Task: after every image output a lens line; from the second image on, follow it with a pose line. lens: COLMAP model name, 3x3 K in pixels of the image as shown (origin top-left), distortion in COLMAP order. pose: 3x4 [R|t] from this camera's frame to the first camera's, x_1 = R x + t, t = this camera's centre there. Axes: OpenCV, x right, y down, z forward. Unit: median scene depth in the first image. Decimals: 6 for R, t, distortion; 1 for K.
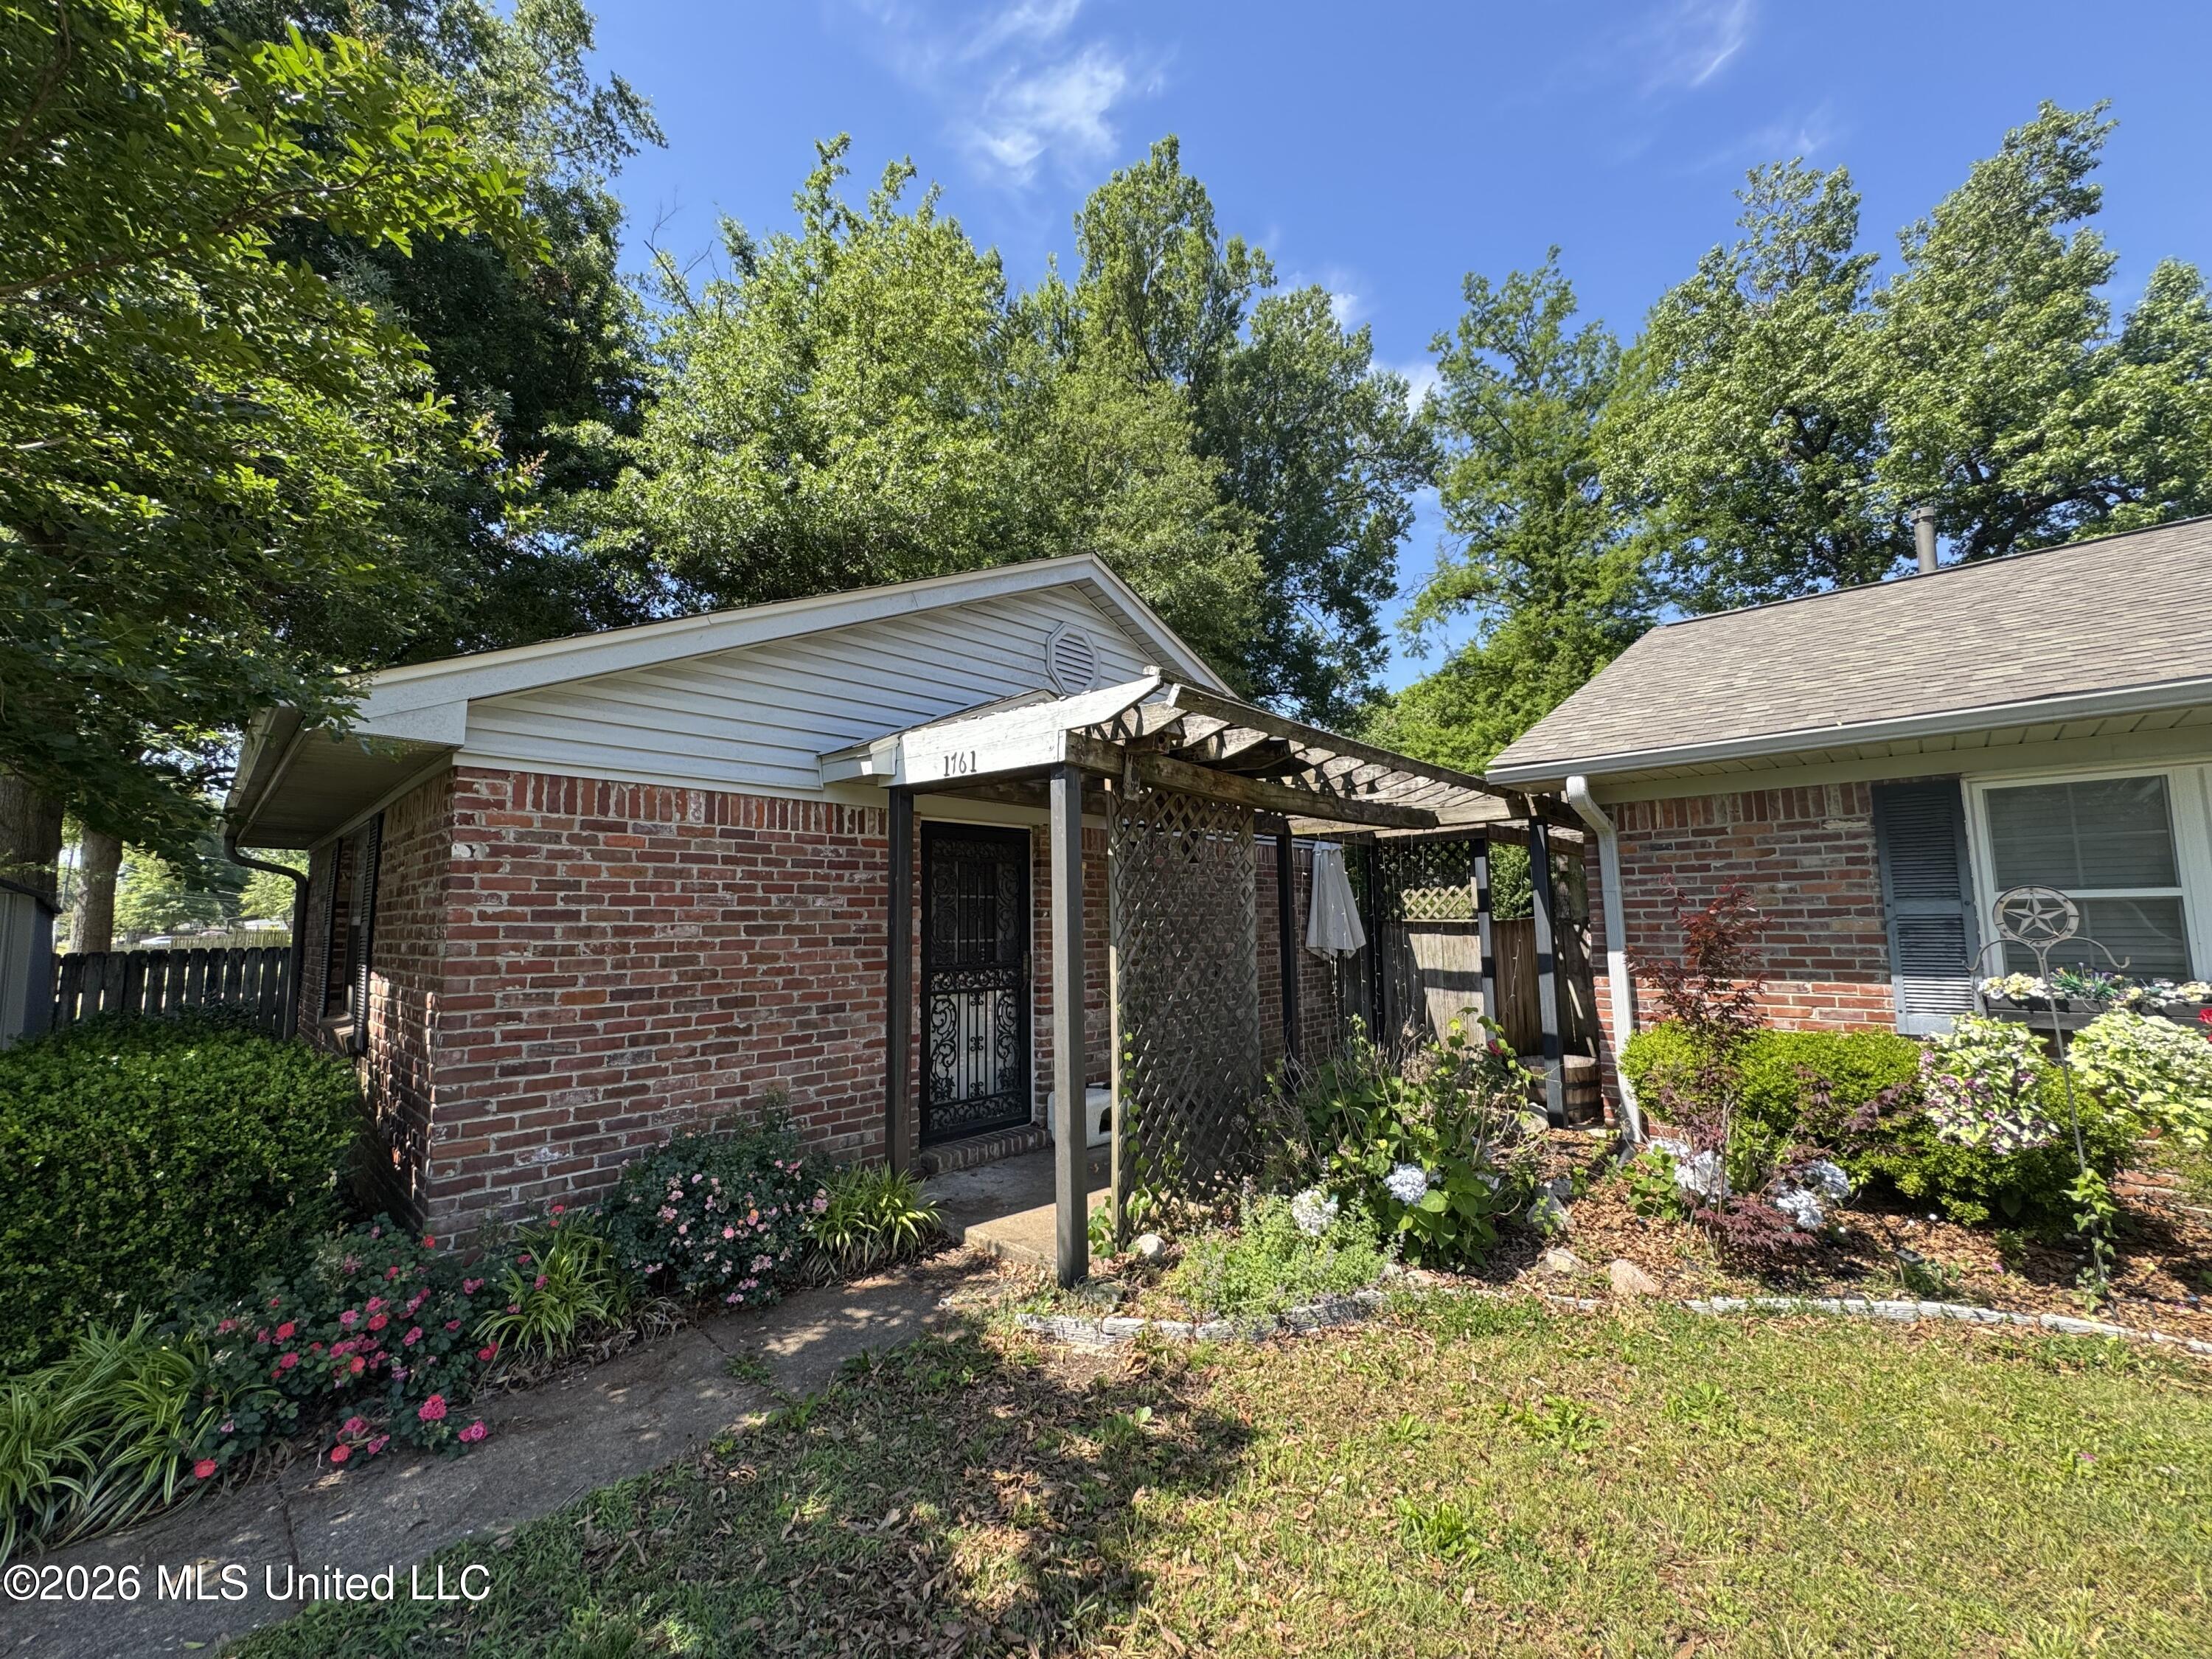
lens RADIAL K [[883.1, 0, 1109.0], [0, 883.1, 826.3], [0, 0, 1]] dist [-0.001690, 0.000442]
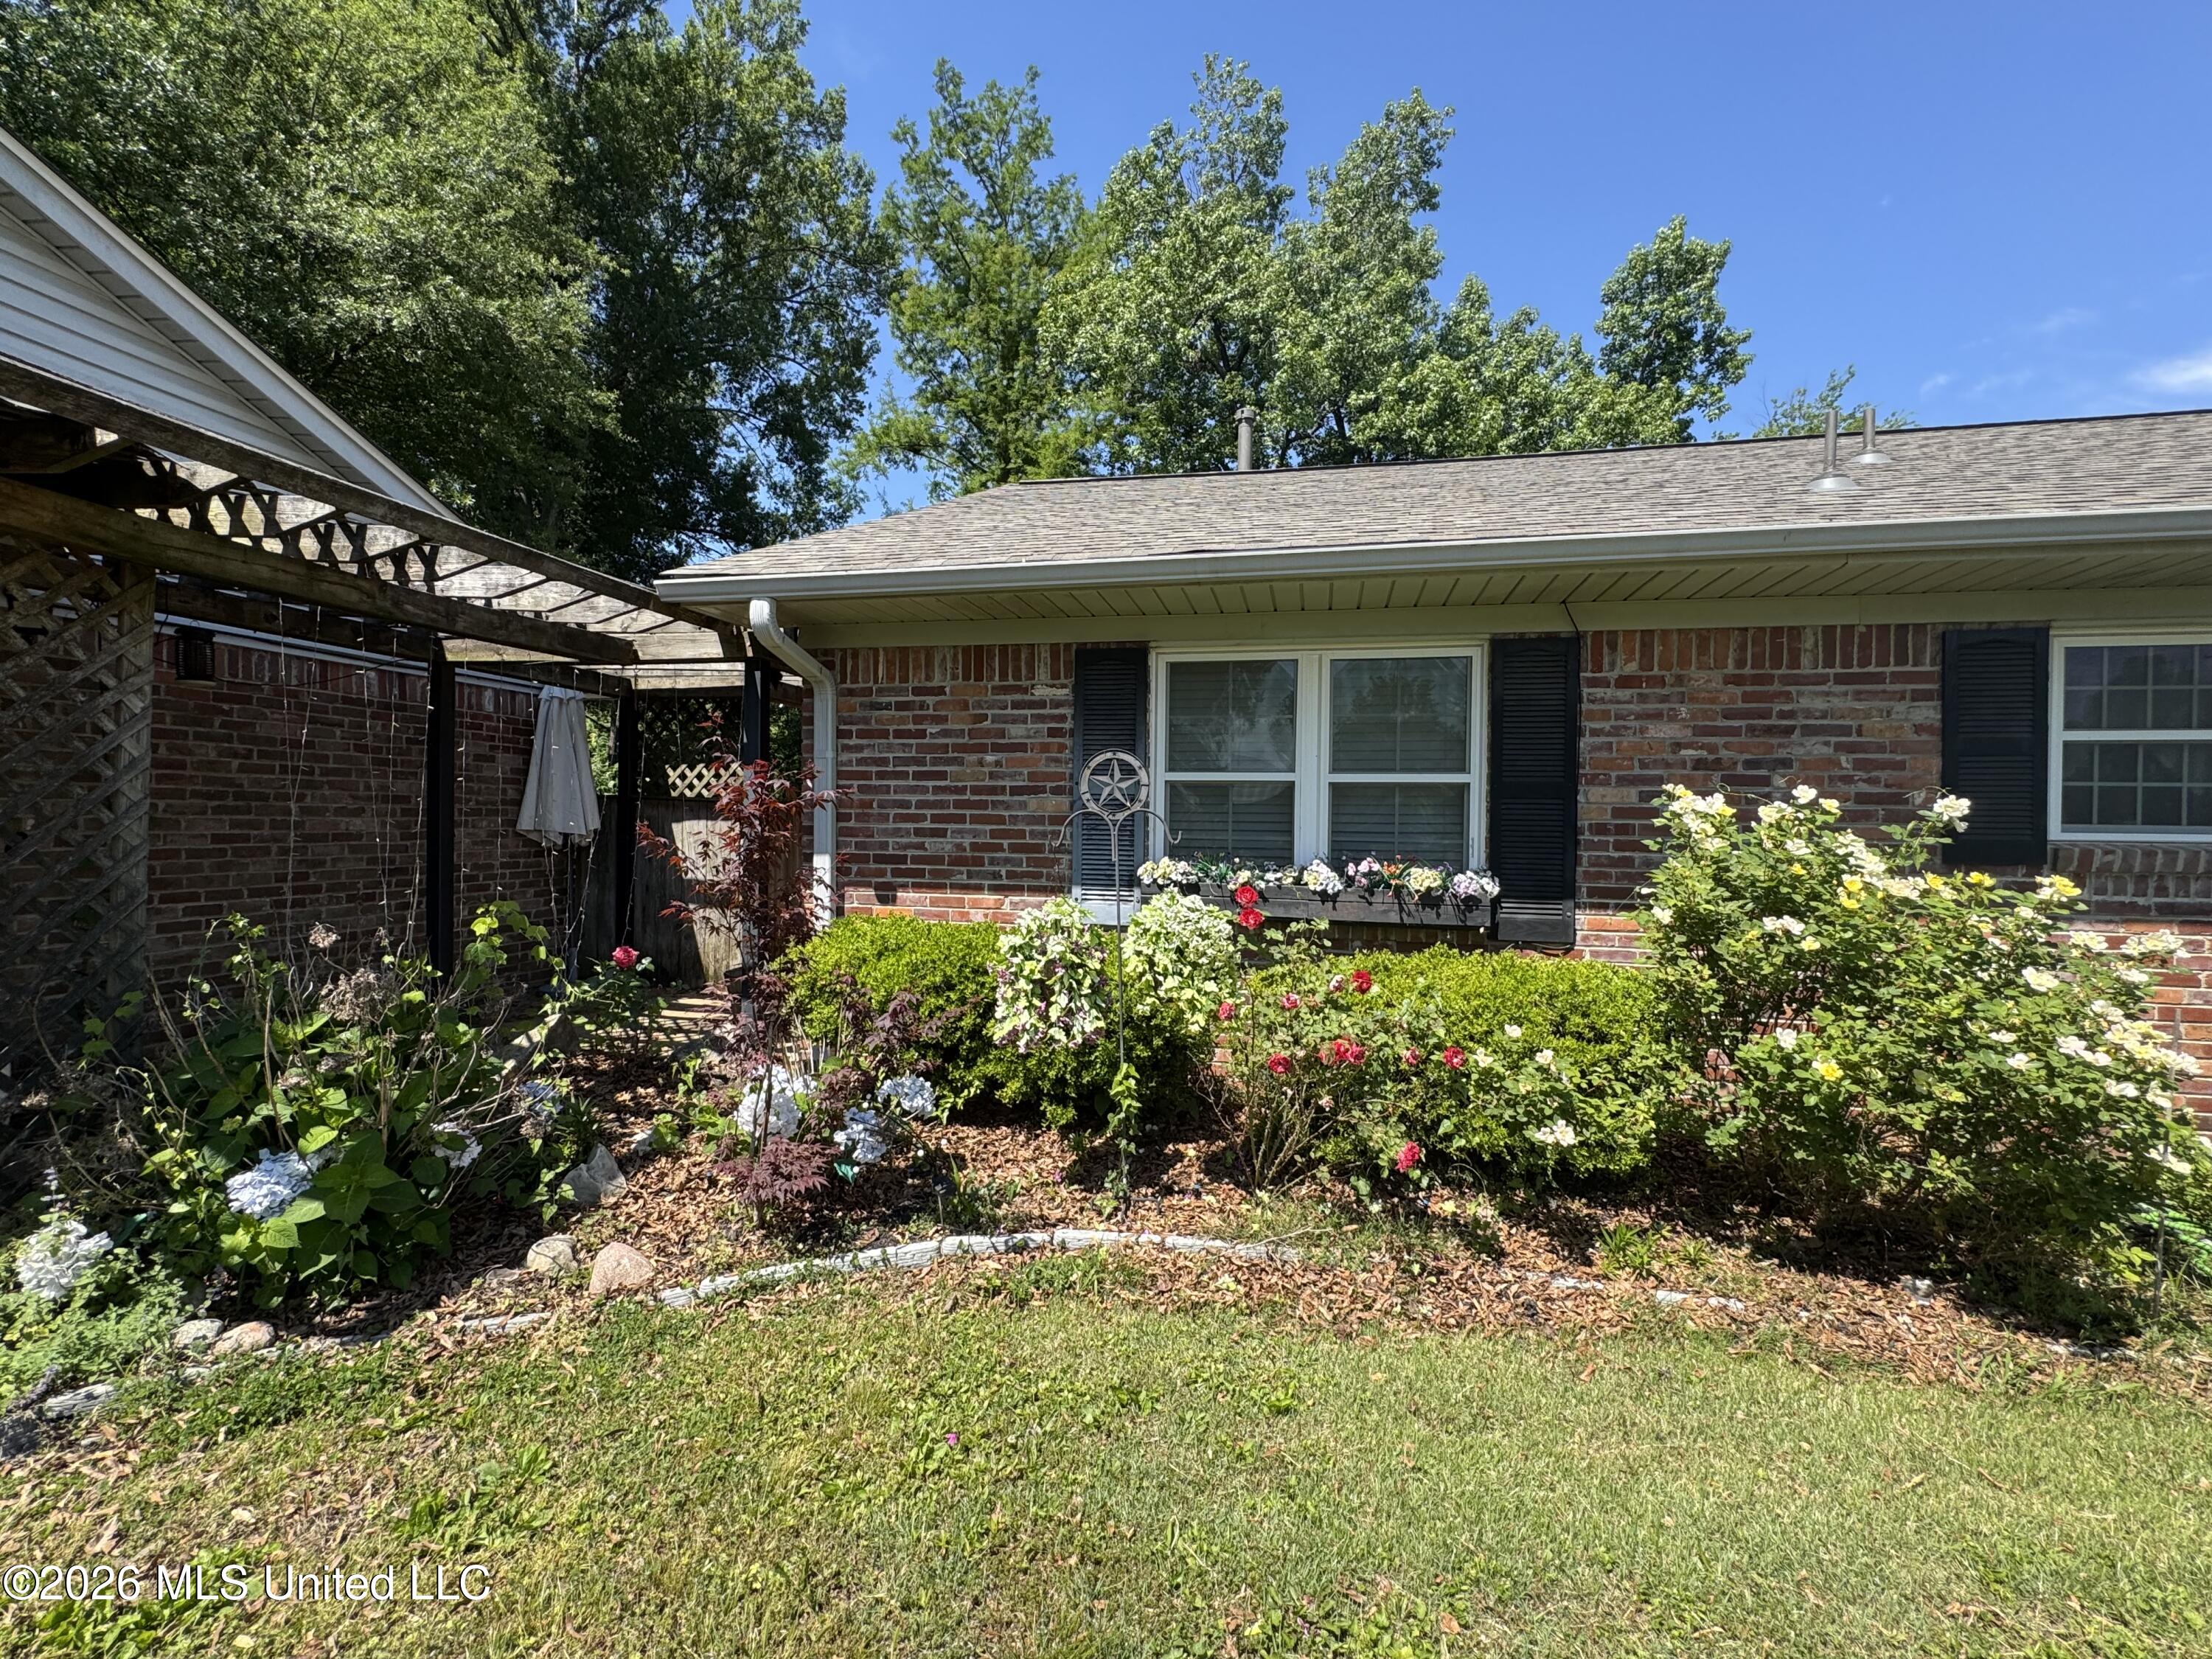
lens RADIAL K [[985.5, 0, 1107.6], [0, 985.5, 828.4], [0, 0, 1]] dist [-0.001296, -0.000094]
pose [[0.856717, 0.023271, 0.515261, 0.234771], [-0.081851, 0.992457, 0.091270, 0.024437], [-0.509250, -0.120367, 0.852159, 0.073947]]
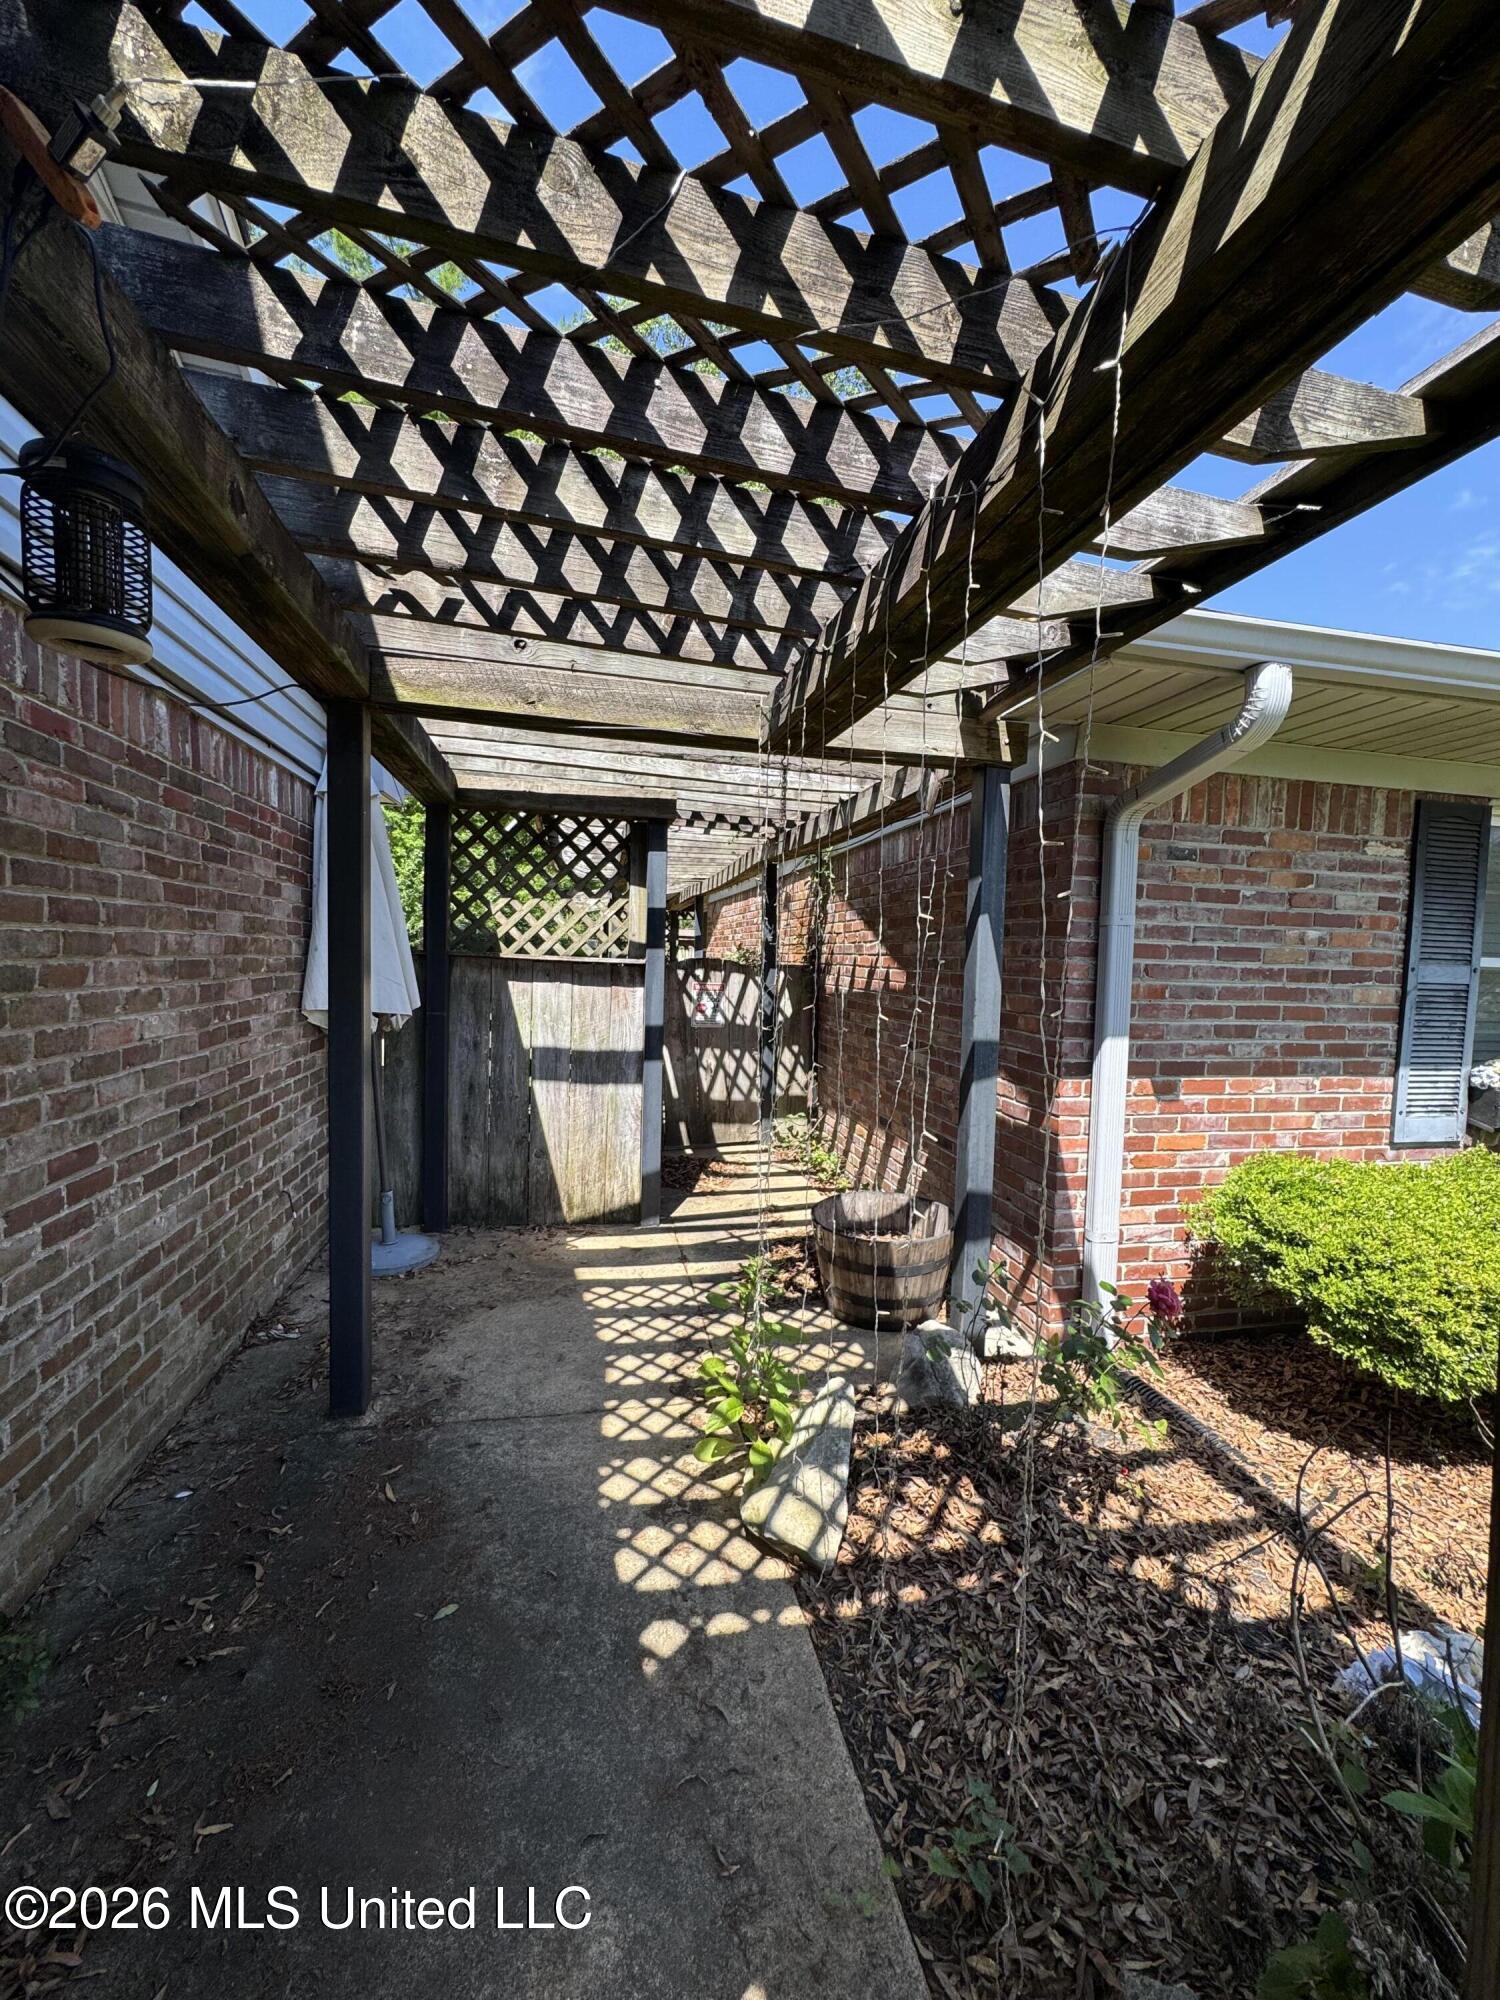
lens RADIAL K [[798.5, 0, 750.0], [0, 798.5, 1000.0], [0, 0, 1]] dist [-0.001690, 0.000442]
pose [[0.557935, -0.012351, 0.829793, 0.025487], [-0.125289, 0.987175, 0.098935, 0.069879], [-0.820372, -0.159163, 0.549232, 0.643076]]
